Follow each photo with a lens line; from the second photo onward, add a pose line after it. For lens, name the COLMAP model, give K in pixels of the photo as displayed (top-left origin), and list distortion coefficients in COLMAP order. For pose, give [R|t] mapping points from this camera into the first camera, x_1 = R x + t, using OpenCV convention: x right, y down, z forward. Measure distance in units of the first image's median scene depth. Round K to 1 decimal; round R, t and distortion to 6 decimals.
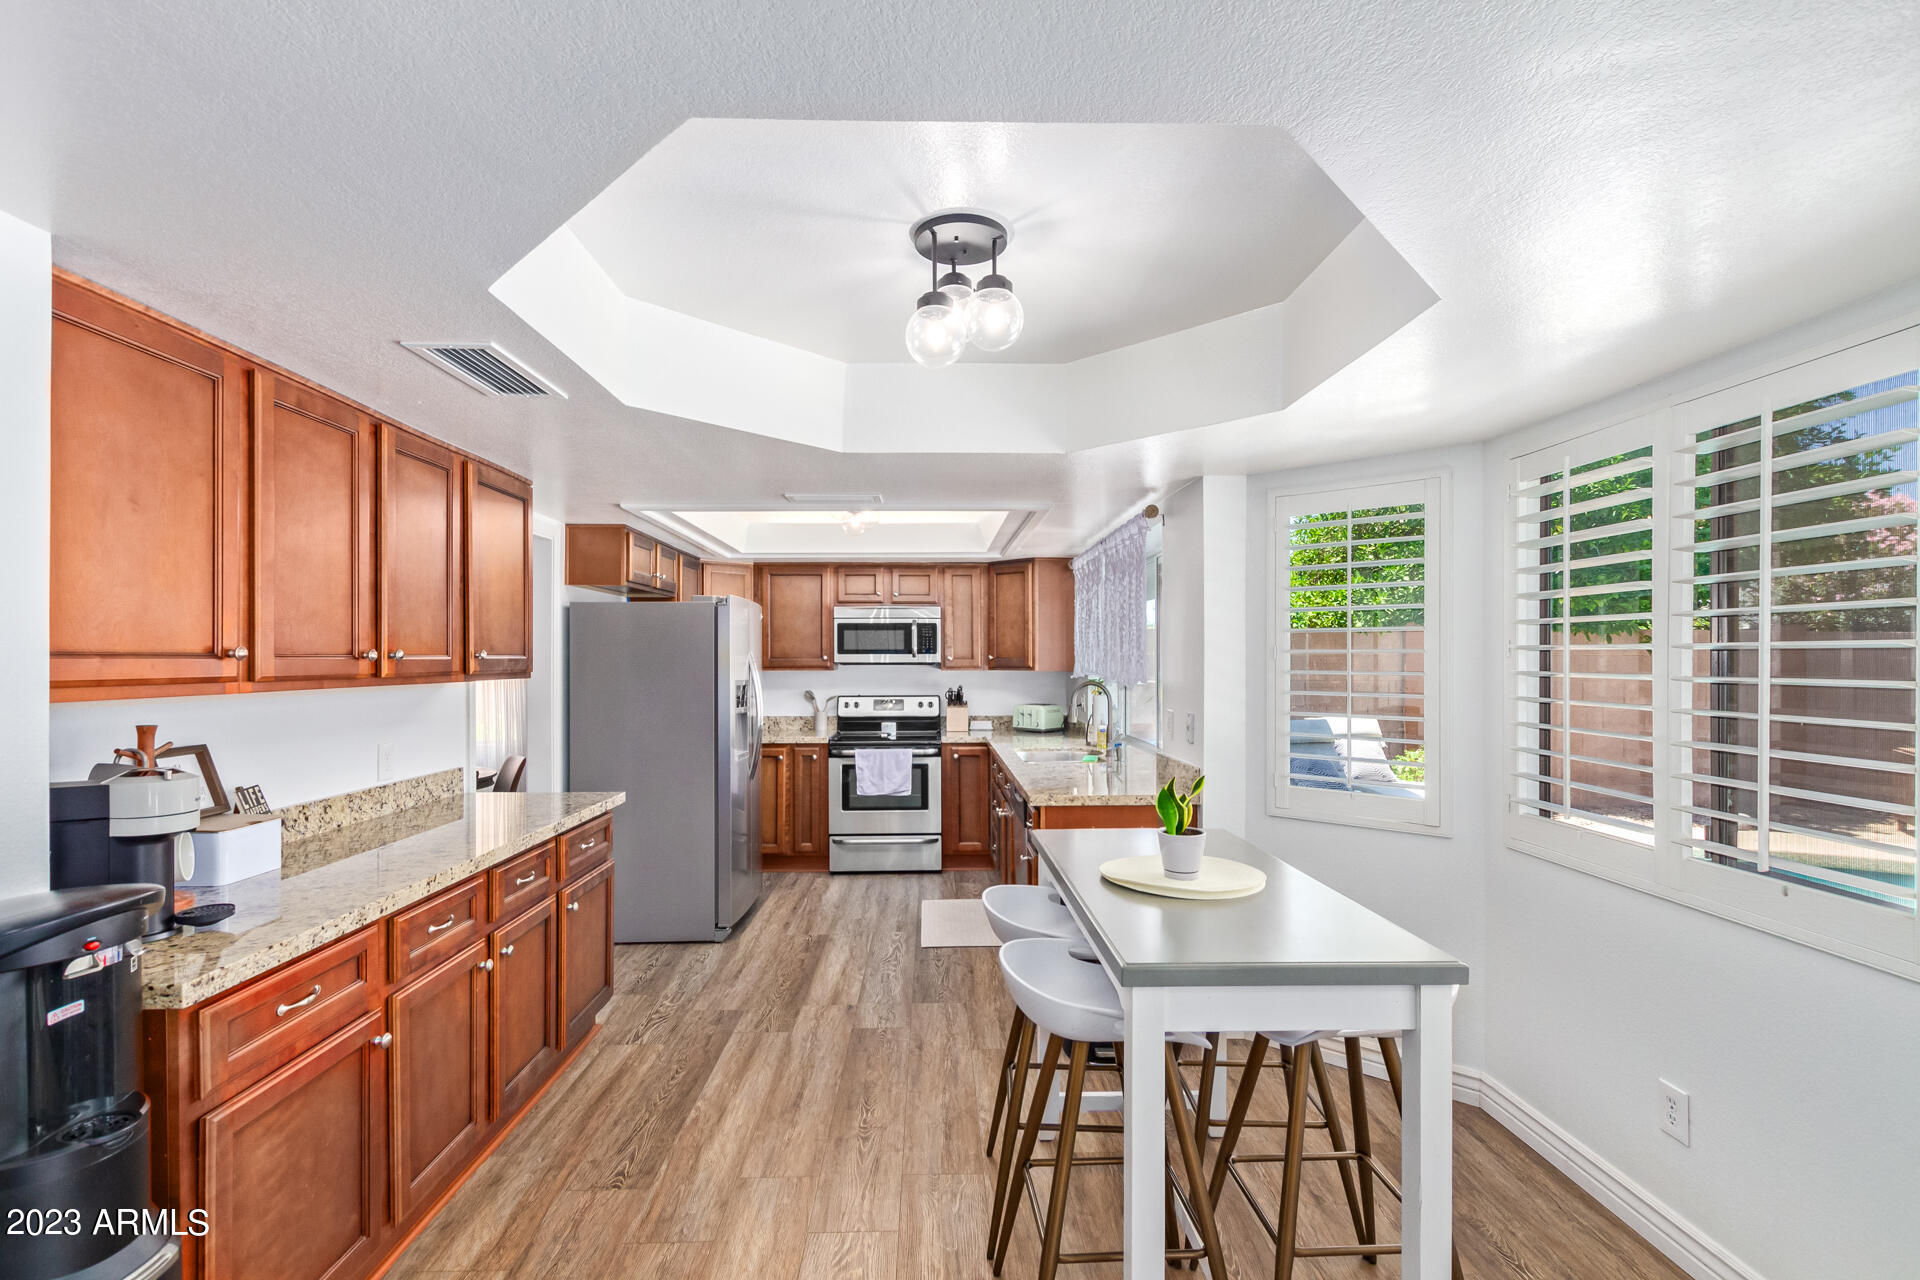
lens RADIAL K [[881.8, 0, 957.9], [0, 881.8, 658.0], [0, 0, 1]] dist [0.004490, -0.002433]
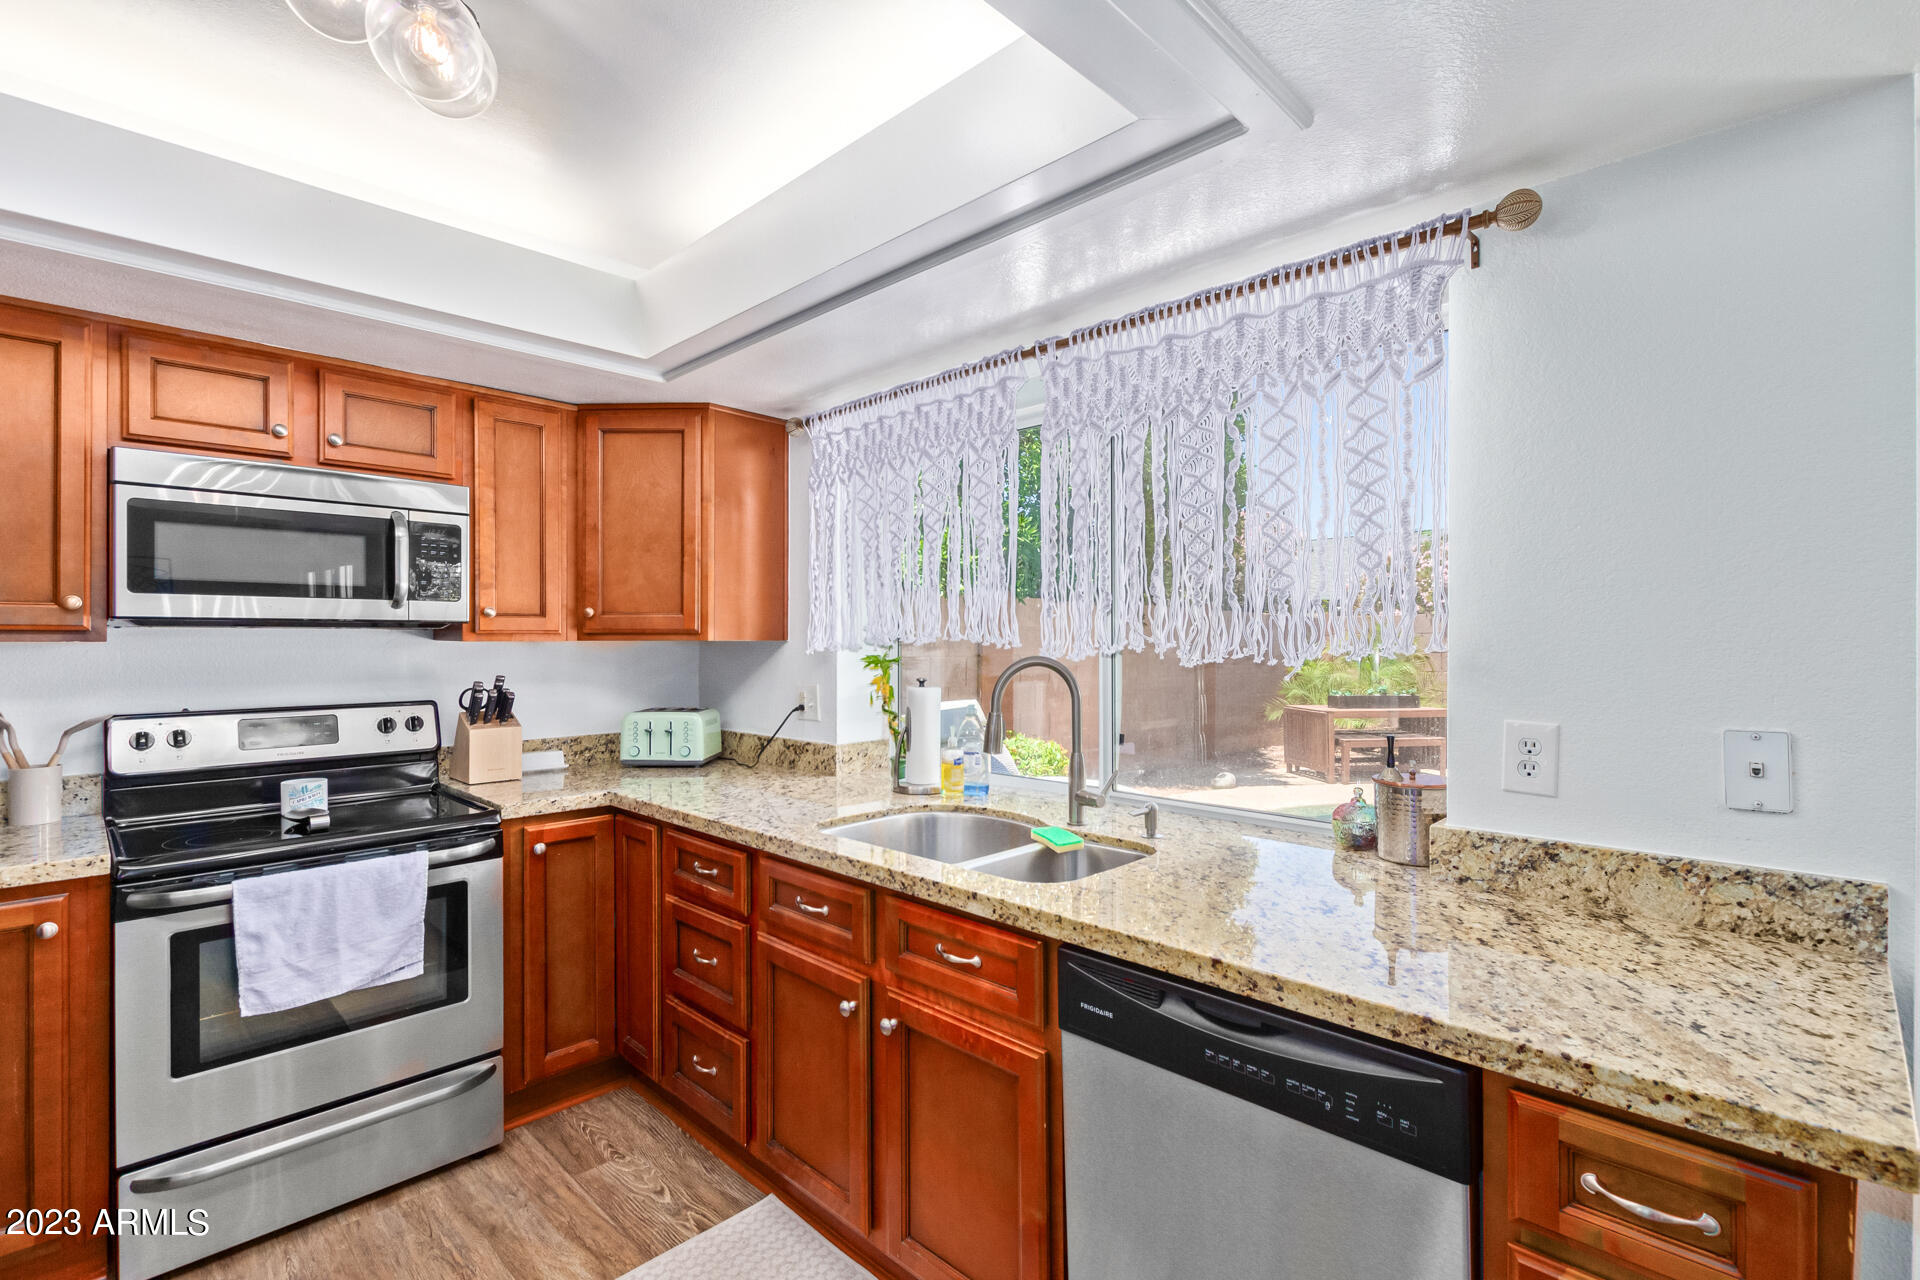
lens RADIAL K [[881.8, 0, 964.7], [0, 881.8, 625.4], [0, 0, 1]] dist [0.004490, -0.002433]
pose [[0.720756, 0.011985, 0.693086, -0.139397], [-0.002572, 0.999890, -0.014616, 0.012209], [-0.693184, 0.008752, 0.720707, 0.538812]]
